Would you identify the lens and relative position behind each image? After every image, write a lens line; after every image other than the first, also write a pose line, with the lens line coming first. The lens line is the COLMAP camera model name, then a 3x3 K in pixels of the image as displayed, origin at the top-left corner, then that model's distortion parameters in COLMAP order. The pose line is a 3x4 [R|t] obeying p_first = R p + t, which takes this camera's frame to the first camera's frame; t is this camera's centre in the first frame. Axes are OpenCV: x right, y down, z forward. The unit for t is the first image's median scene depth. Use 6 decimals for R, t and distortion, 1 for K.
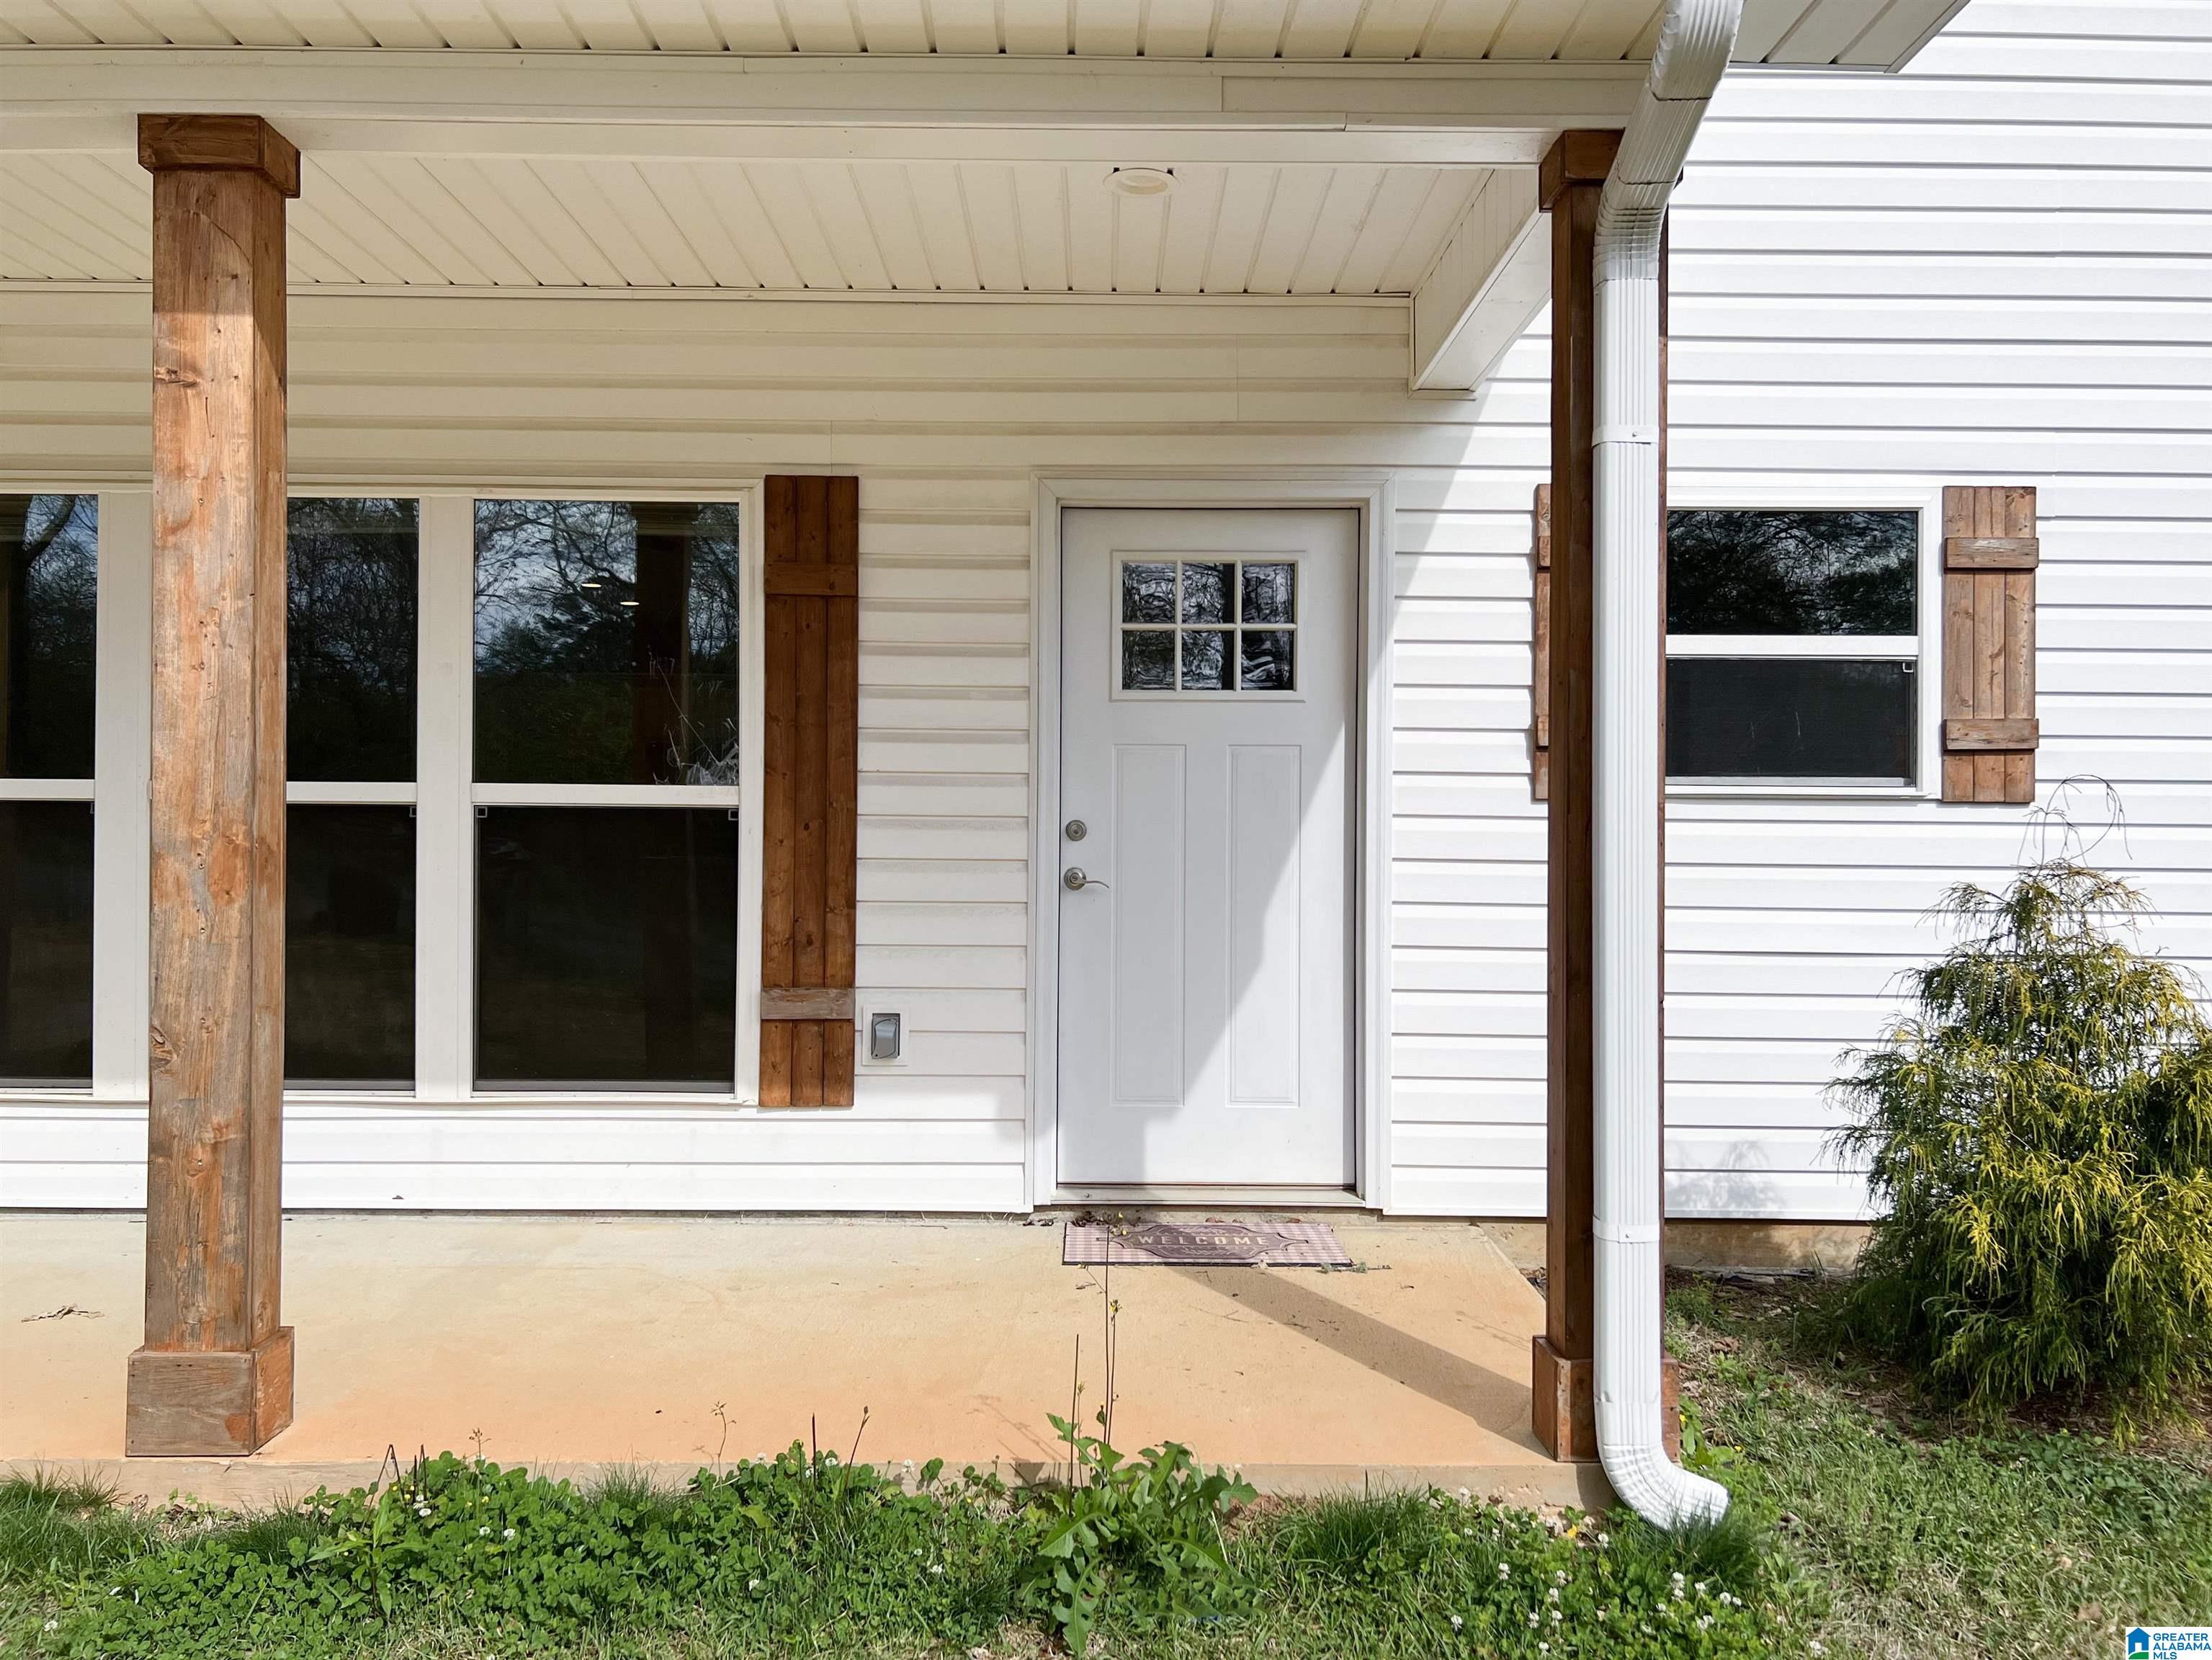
lens RADIAL K [[1675.0, 0, 1108.9], [0, 1675.0, 826.6], [0, 0, 1]] dist [0.052332, -0.051753]
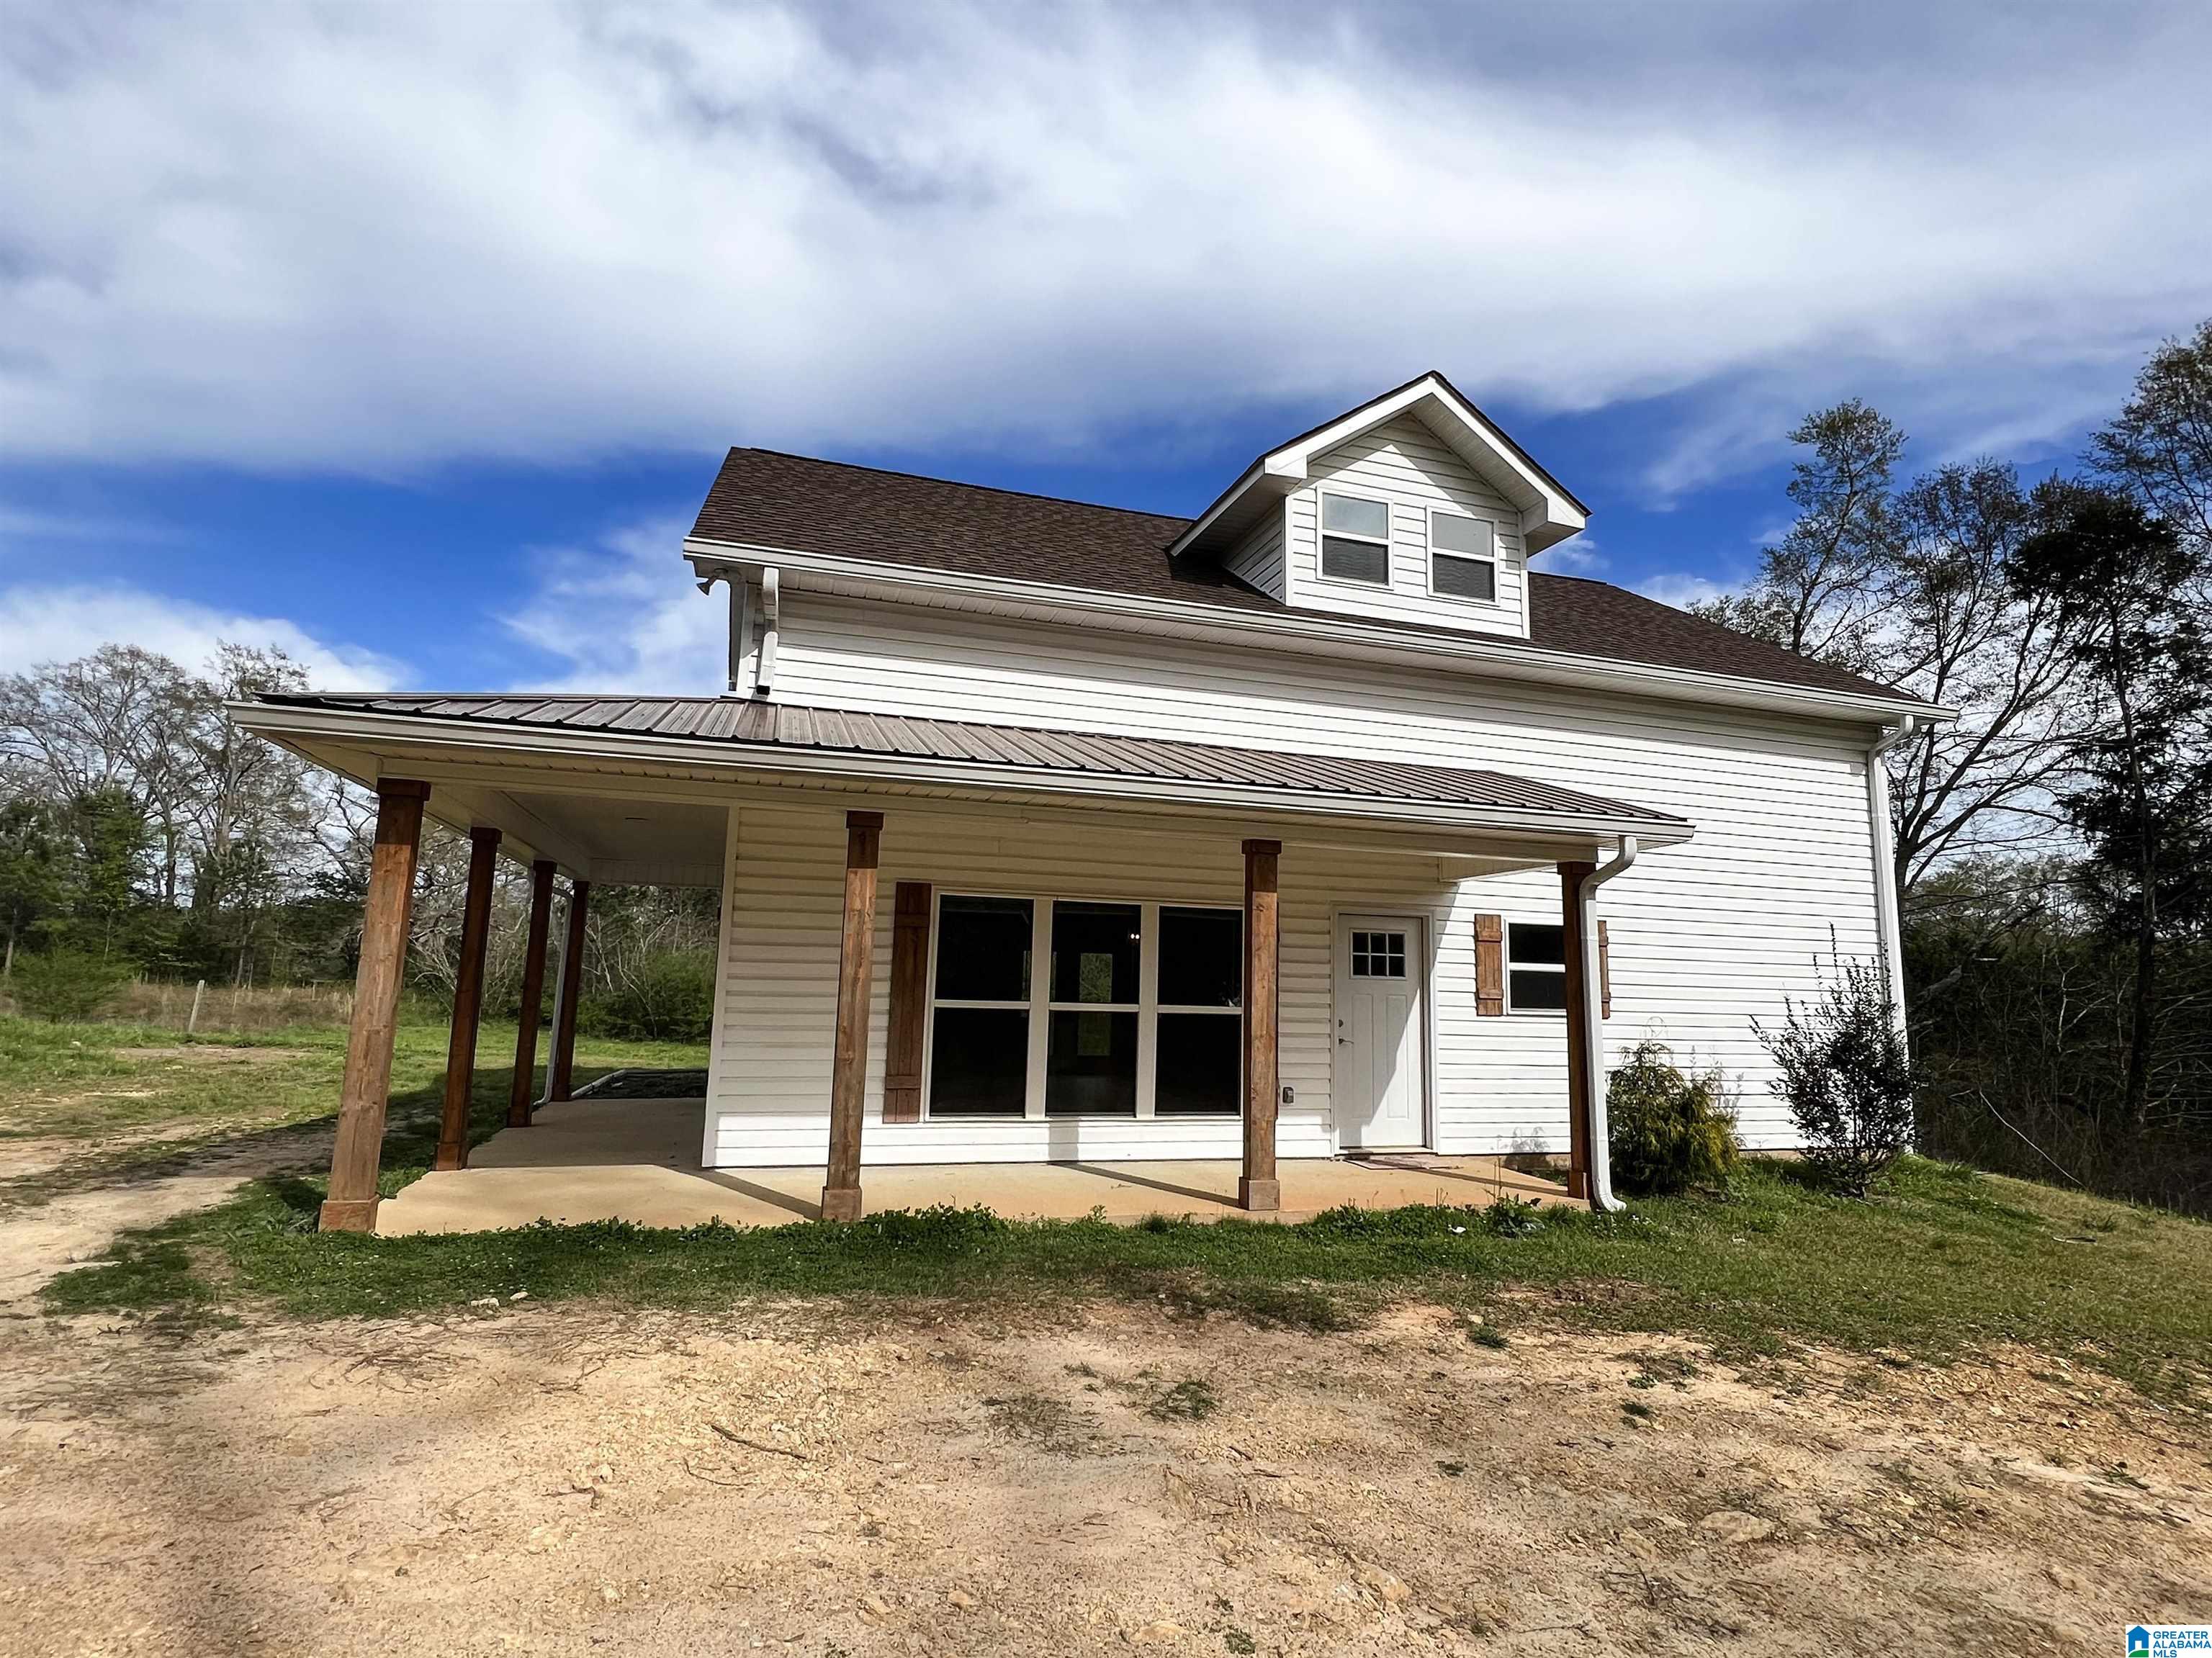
lens RADIAL K [[1120.8, 0, 1106.0], [0, 1120.8, 829.0], [0, 0, 1]] dist [-0.002034, -0.001609]
pose [[0.955893, 0.060052, 0.287511, -1.016266], [-0.022396, 0.990928, -0.132512, -0.067837], [-0.292861, 0.120228, 0.948566, -0.795530]]
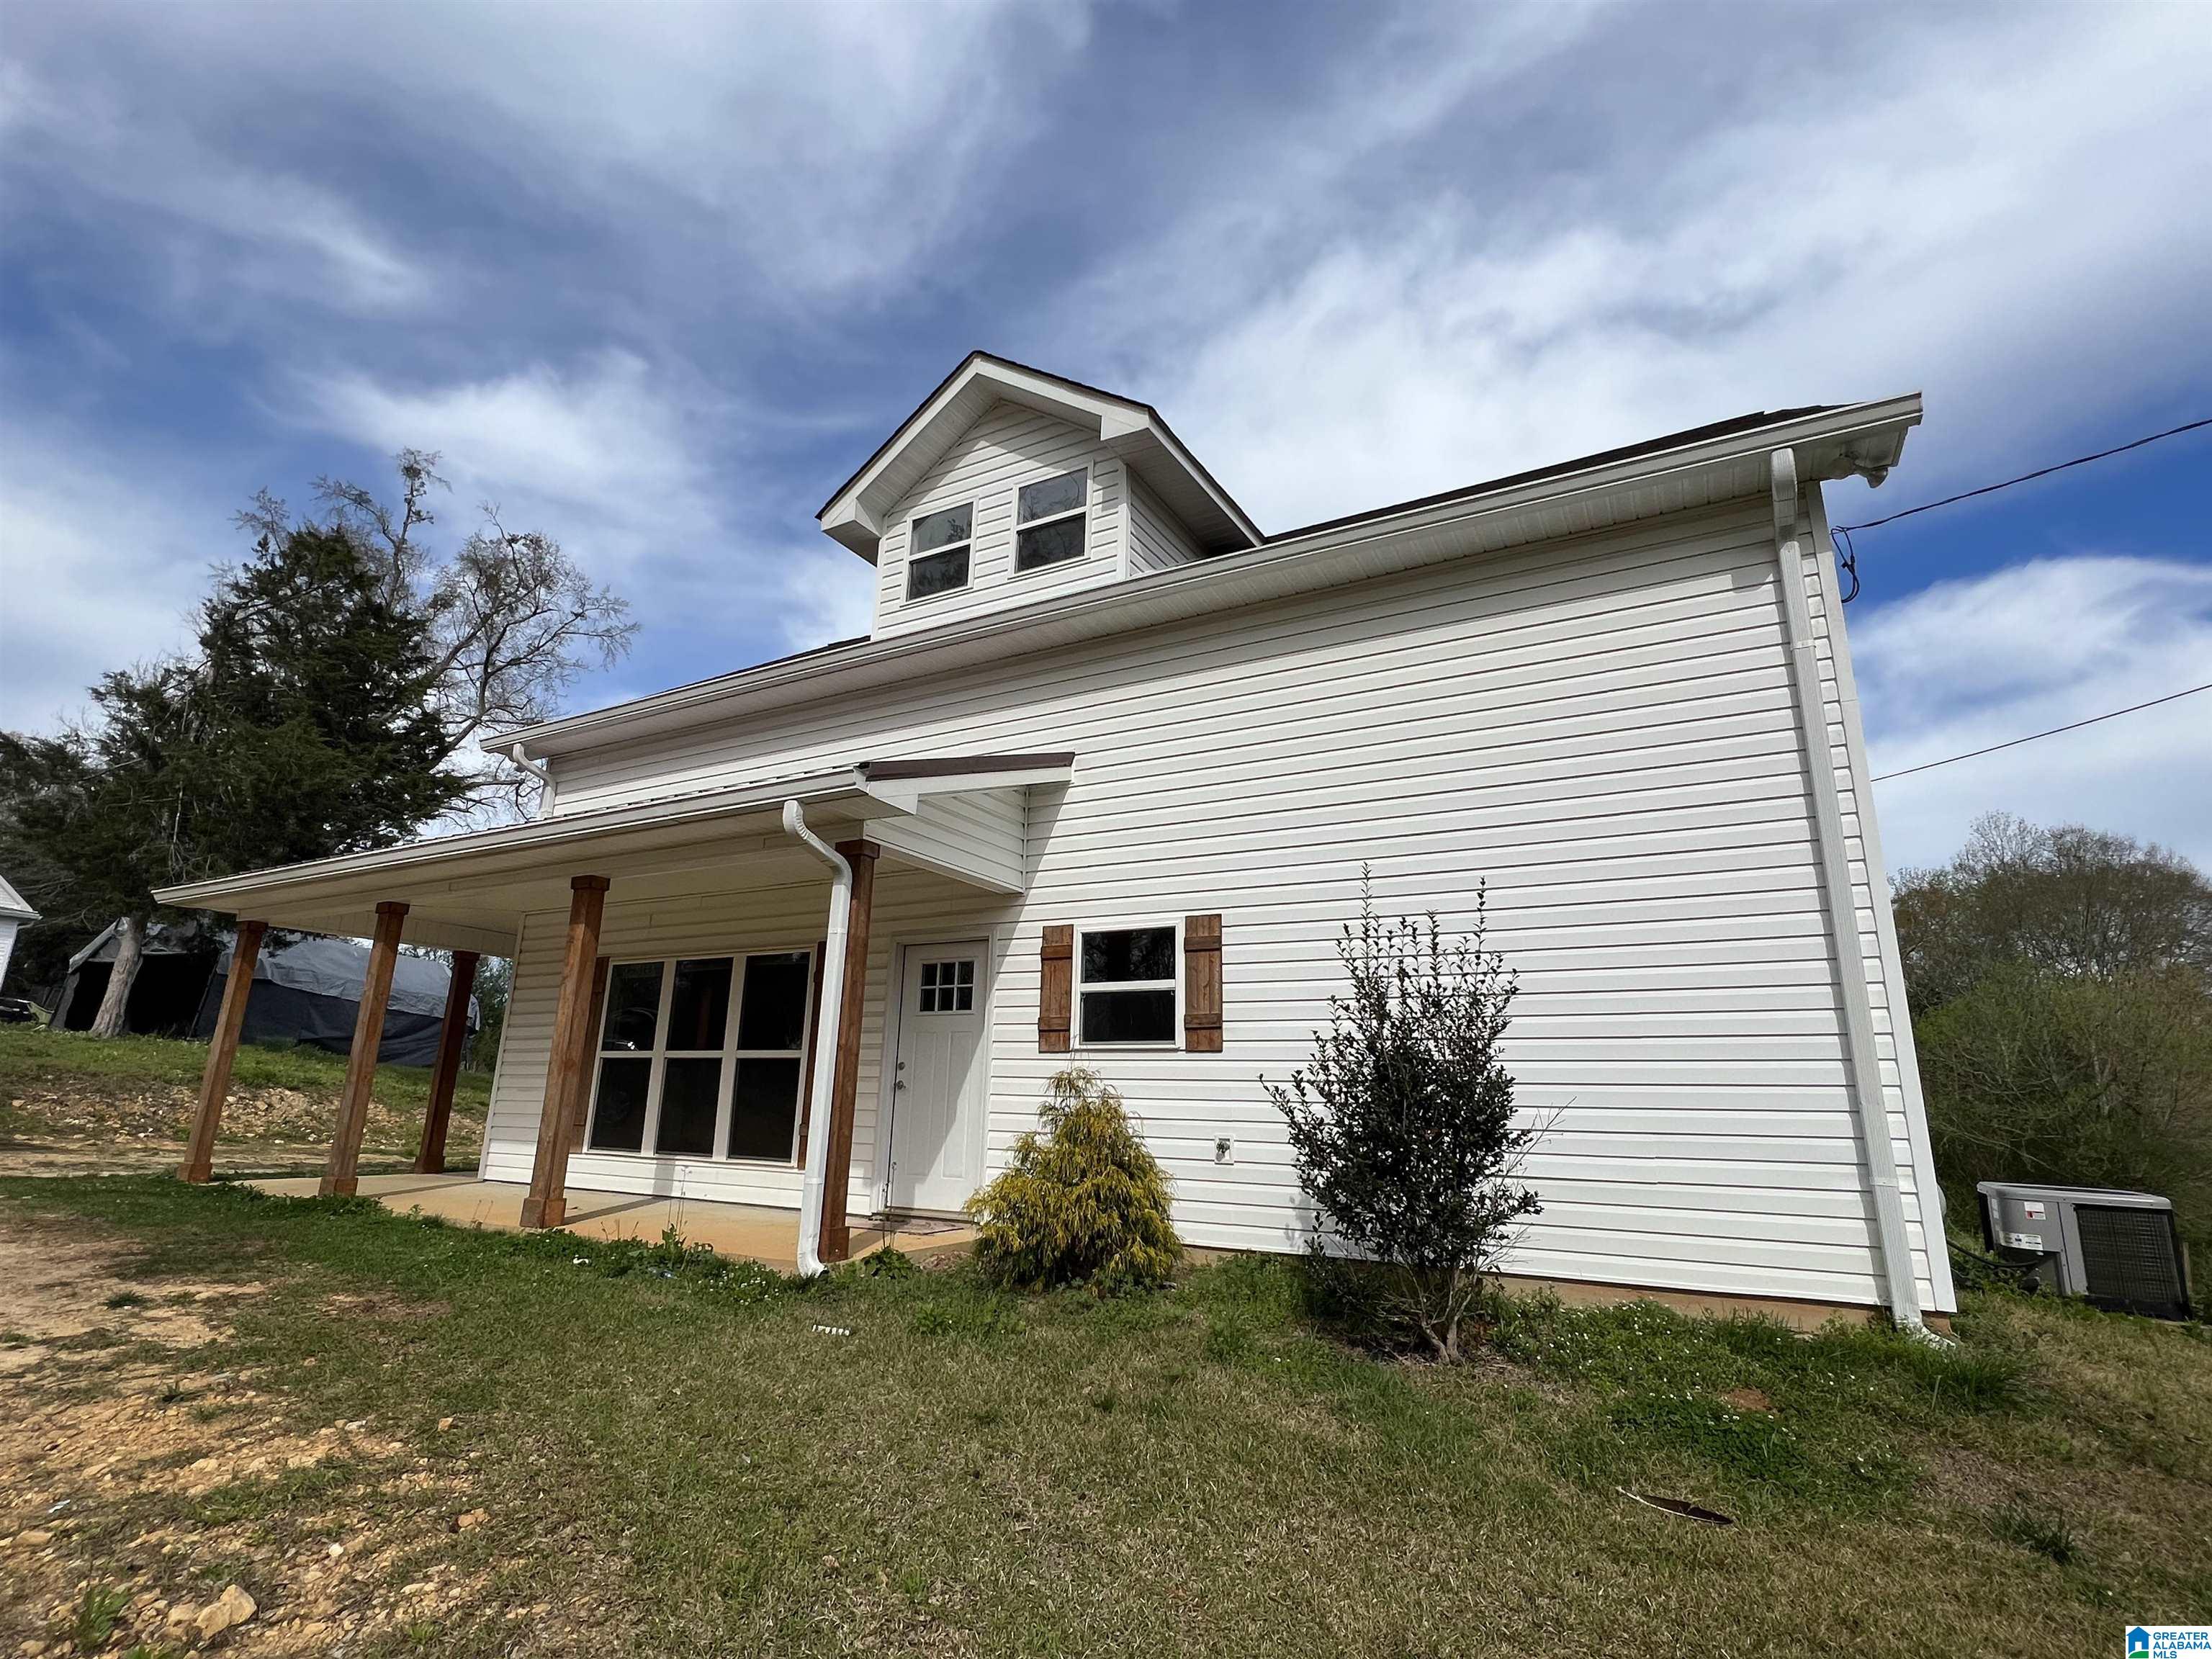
lens RADIAL K [[1067.4, 0, 1106.0], [0, 1067.4, 829.5], [0, 0, 1]] dist [-0.001435, 0.000097]
pose [[0.872470, -0.111505, -0.475775, 1.124958], [-0.013276, 0.967850, -0.251176, 0.060435], [0.488486, 0.225461, 0.842940, -0.352729]]
